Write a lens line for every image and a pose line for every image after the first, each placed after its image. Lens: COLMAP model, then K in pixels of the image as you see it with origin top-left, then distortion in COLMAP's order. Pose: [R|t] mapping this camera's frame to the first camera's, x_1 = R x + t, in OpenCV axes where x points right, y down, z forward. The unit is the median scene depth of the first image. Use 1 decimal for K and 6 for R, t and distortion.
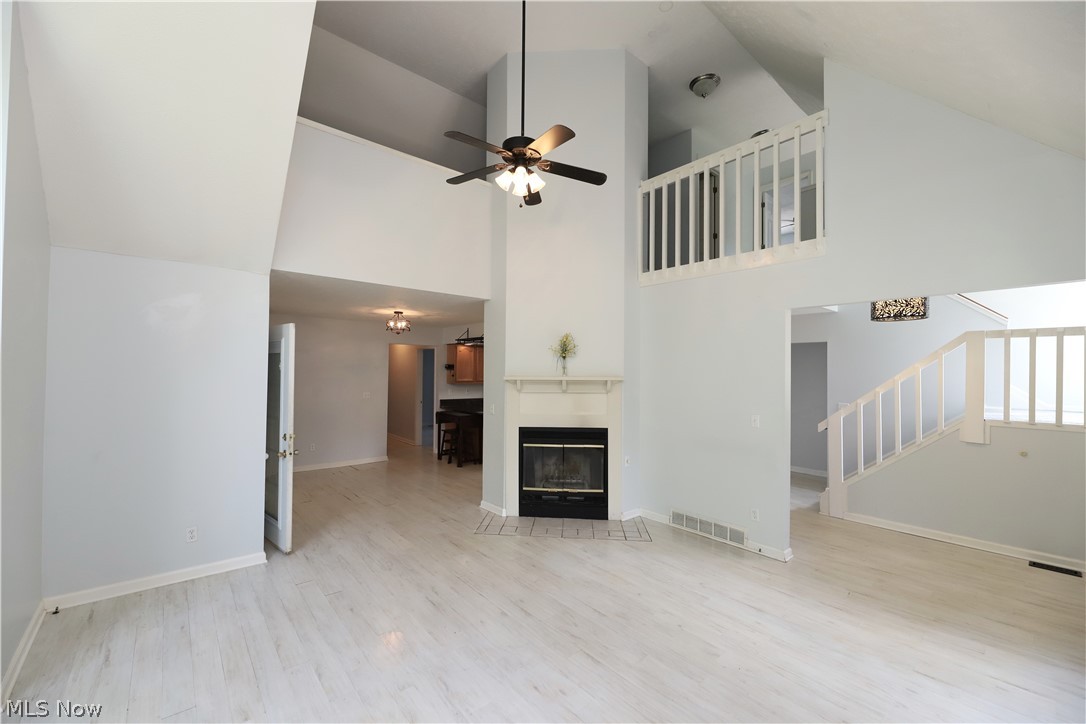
lens RADIAL K [[440.6, 0, 543.0], [0, 440.6, 362.0], [0, 0, 1]] dist [-0.000189, -0.000231]
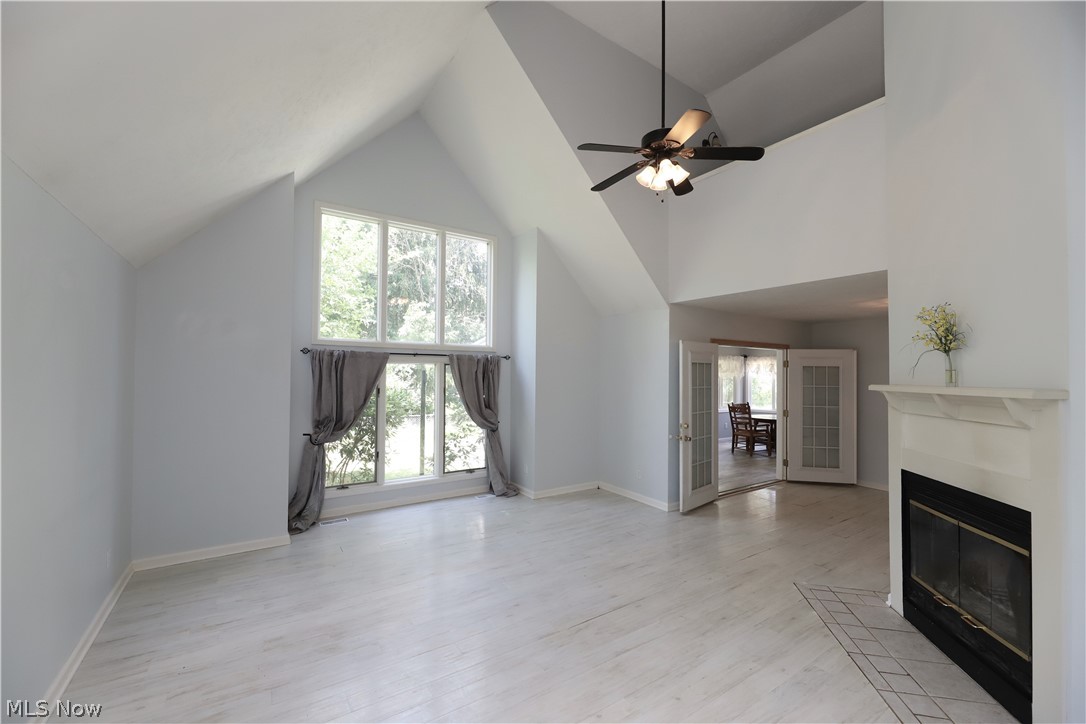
lens RADIAL K [[440.6, 0, 543.0], [0, 440.6, 362.0], [0, 0, 1]] dist [-0.000189, -0.000231]
pose [[-0.136585, -0.038546, -0.989878, 0.800246], [0.006785, 0.999183, -0.039844, 0.025345], [0.990605, -0.012159, -0.136212, 0.755640]]
